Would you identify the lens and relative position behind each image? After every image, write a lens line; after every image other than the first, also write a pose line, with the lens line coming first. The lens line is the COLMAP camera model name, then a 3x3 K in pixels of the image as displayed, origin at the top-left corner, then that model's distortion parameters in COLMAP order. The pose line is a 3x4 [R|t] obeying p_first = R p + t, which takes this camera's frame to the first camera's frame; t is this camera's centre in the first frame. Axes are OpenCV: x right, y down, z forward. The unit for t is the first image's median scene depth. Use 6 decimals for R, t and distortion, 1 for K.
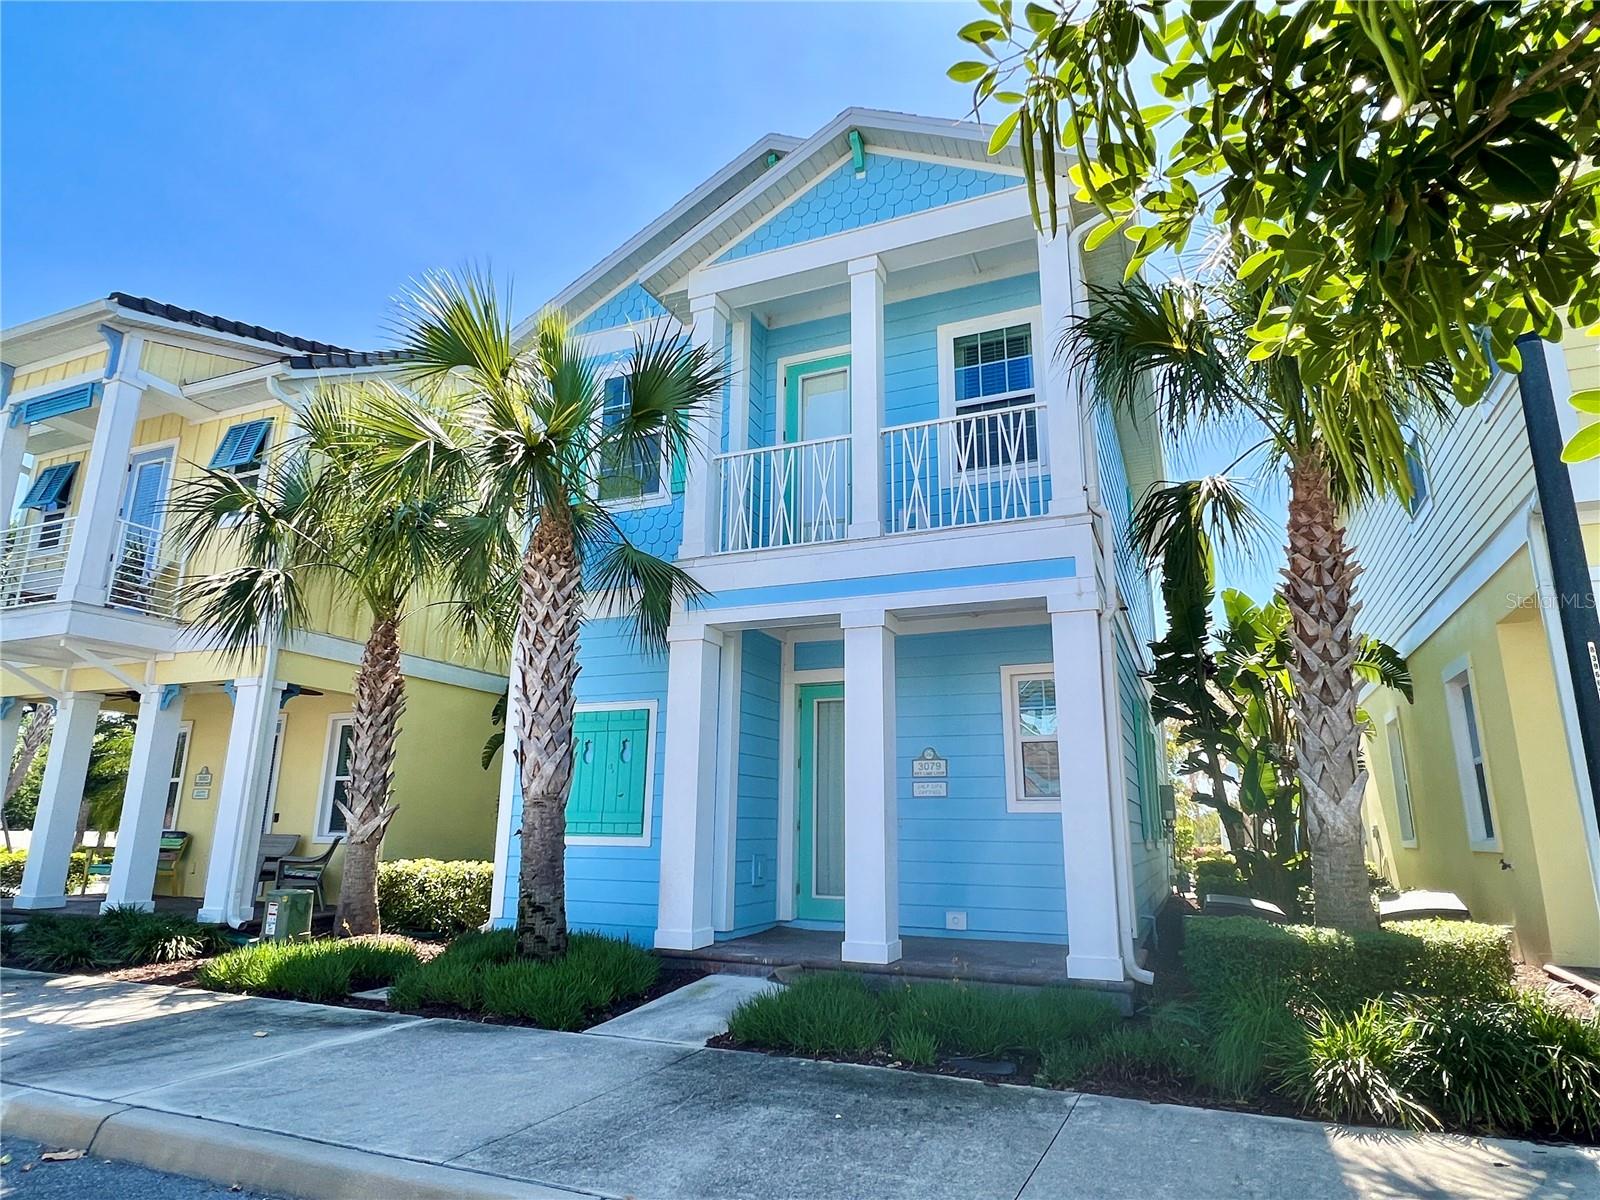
lens RADIAL K [[924.6, 0, 799.5], [0, 924.6, 600.4], [0, 0, 1]] dist [-0.002356, -0.000183]
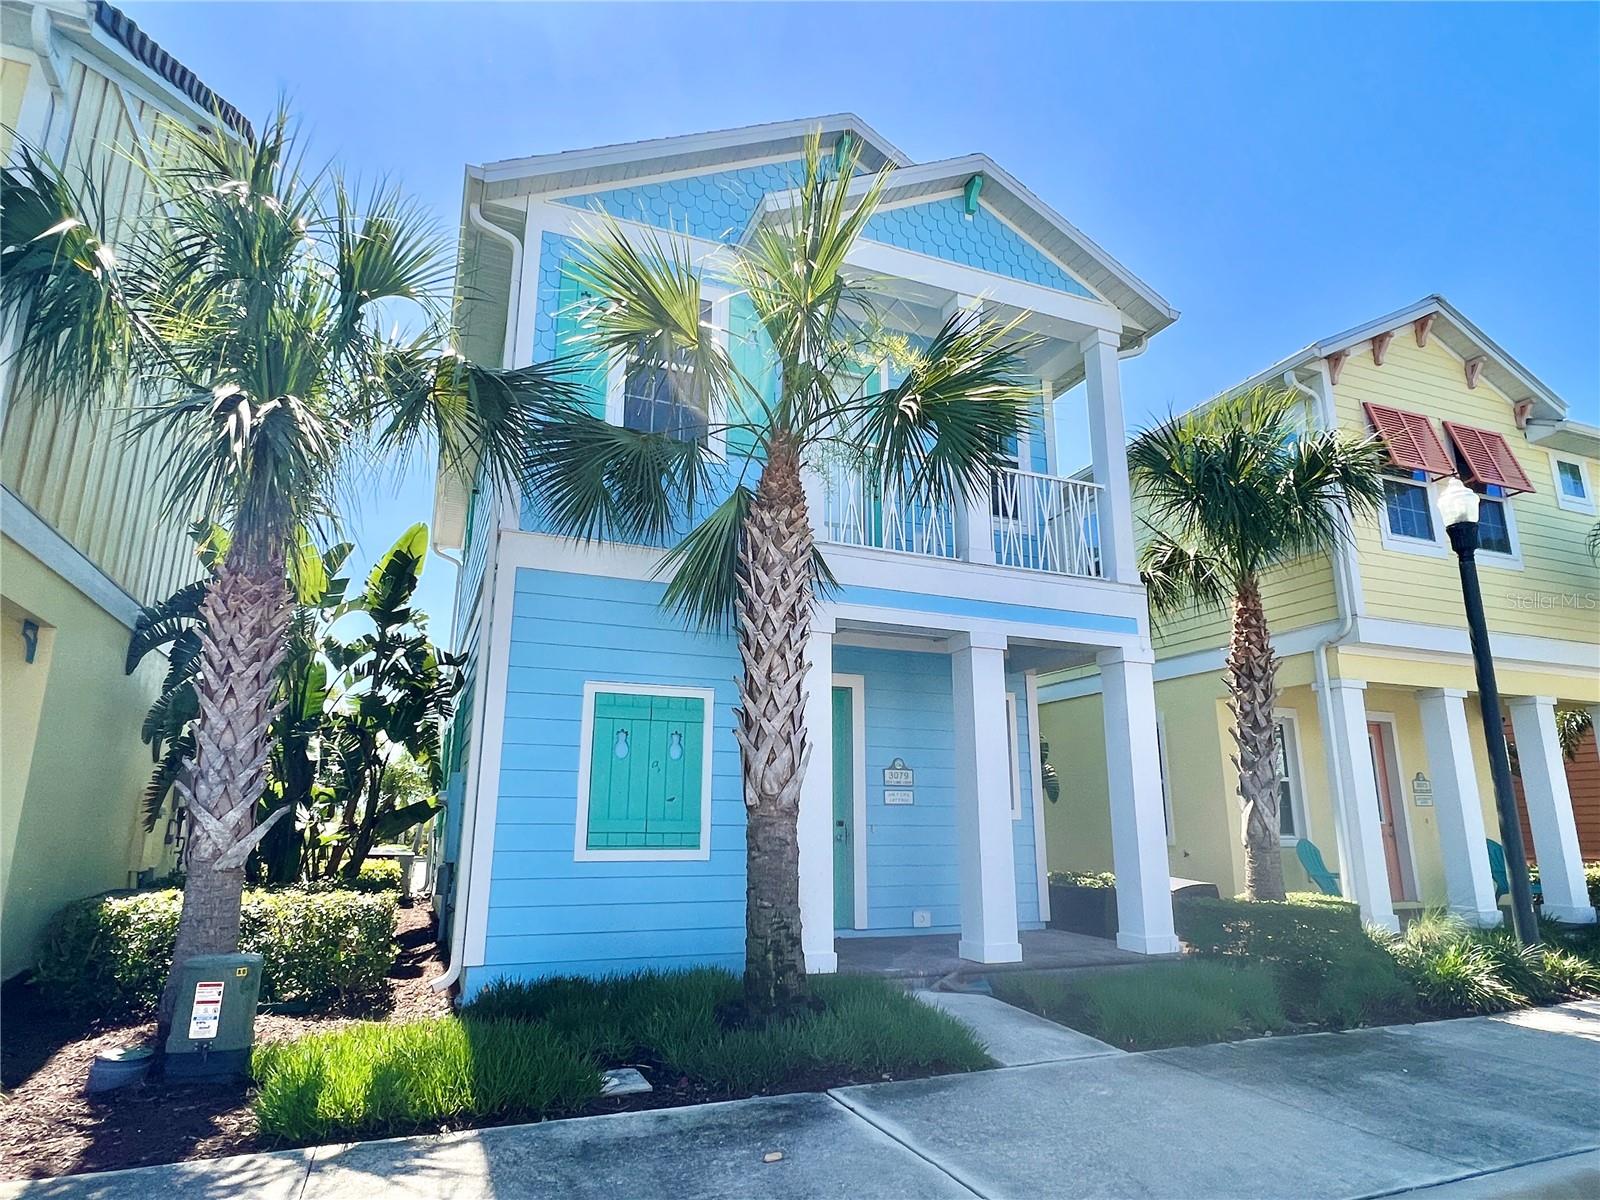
lens RADIAL K [[924.6, 0, 801.4], [0, 924.6, 602.1], [0, 0, 1]] dist [-0.002356, -0.000183]
pose [[0.692659, 0.162401, 0.702744, -0.851291], [-0.170173, 0.983612, -0.059578, 0.078002], [-0.700903, -0.078321, 0.708944, 0.405839]]
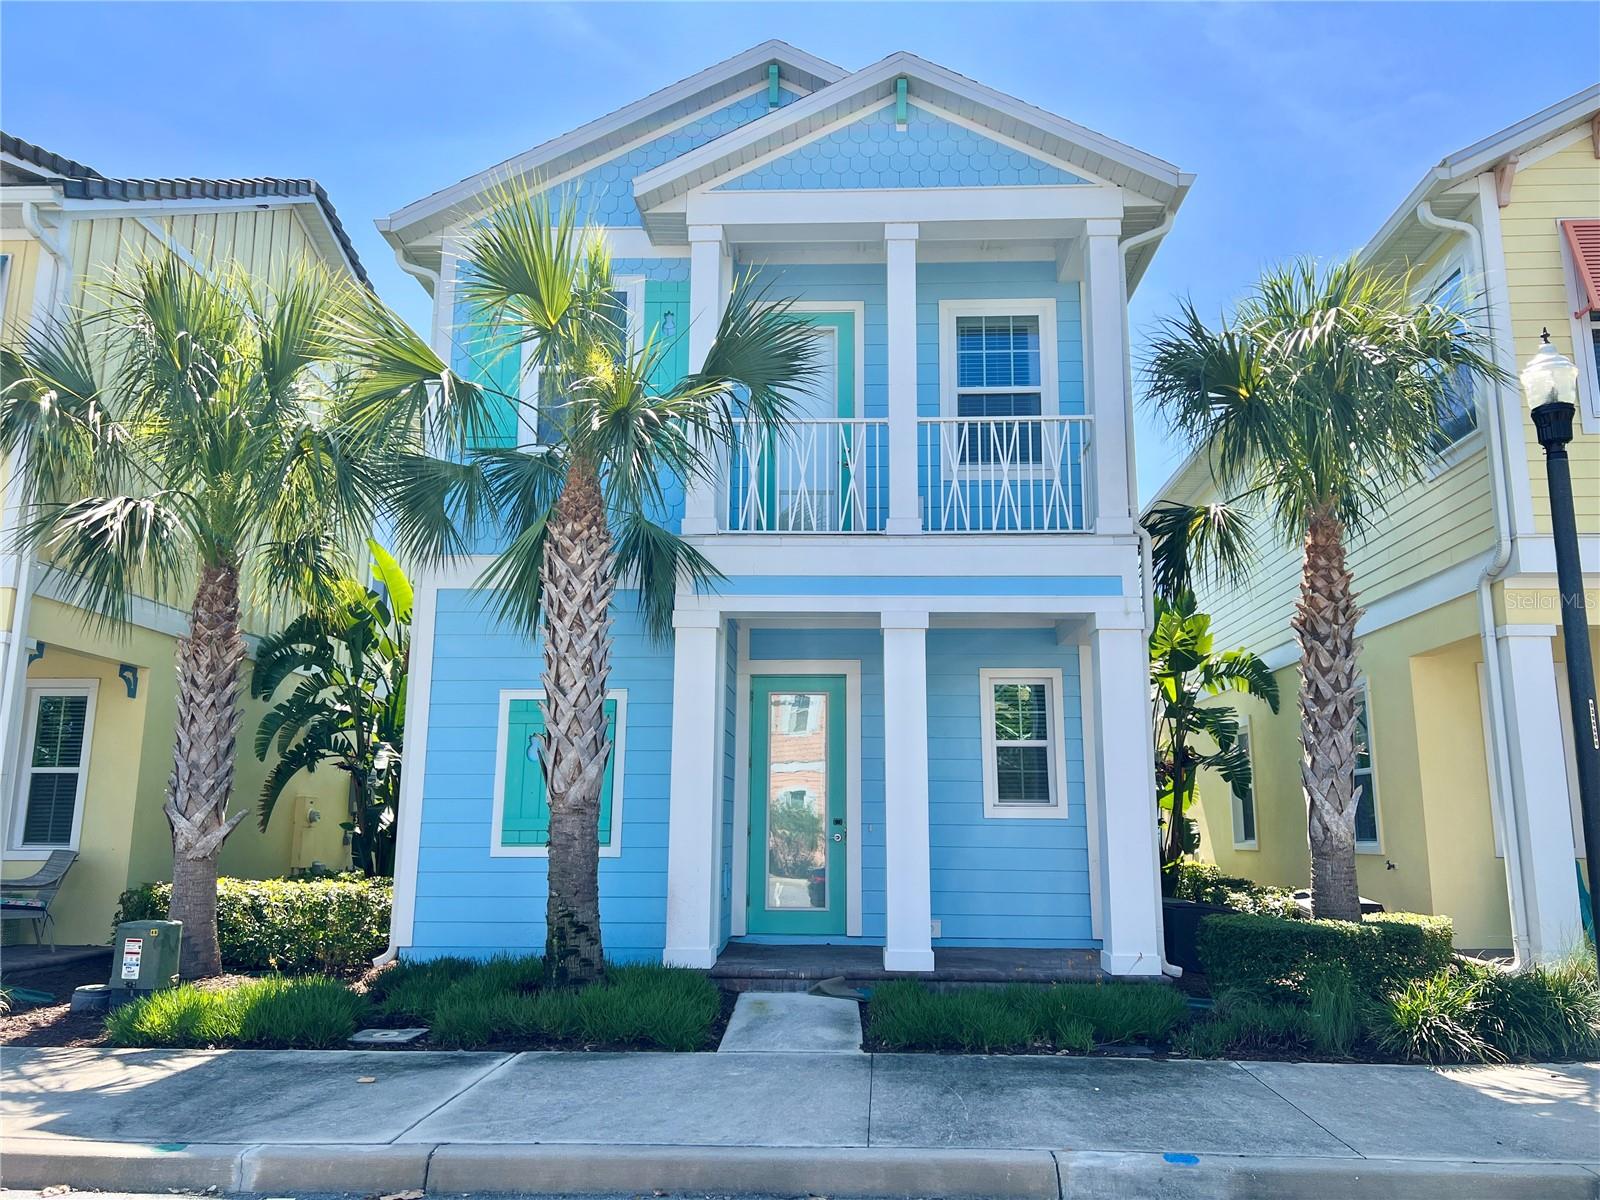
lens RADIAL K [[1208.4, 0, 807.9], [0, 1208.4, 601.1], [0, 0, 1]] dist [0.051505, -0.052128]
pose [[0.931437, 0.063006, 0.358405, -0.485584], [-0.083380, 0.995647, 0.041661, -0.043853], [-0.354220, -0.068688, 0.932636, -0.135989]]
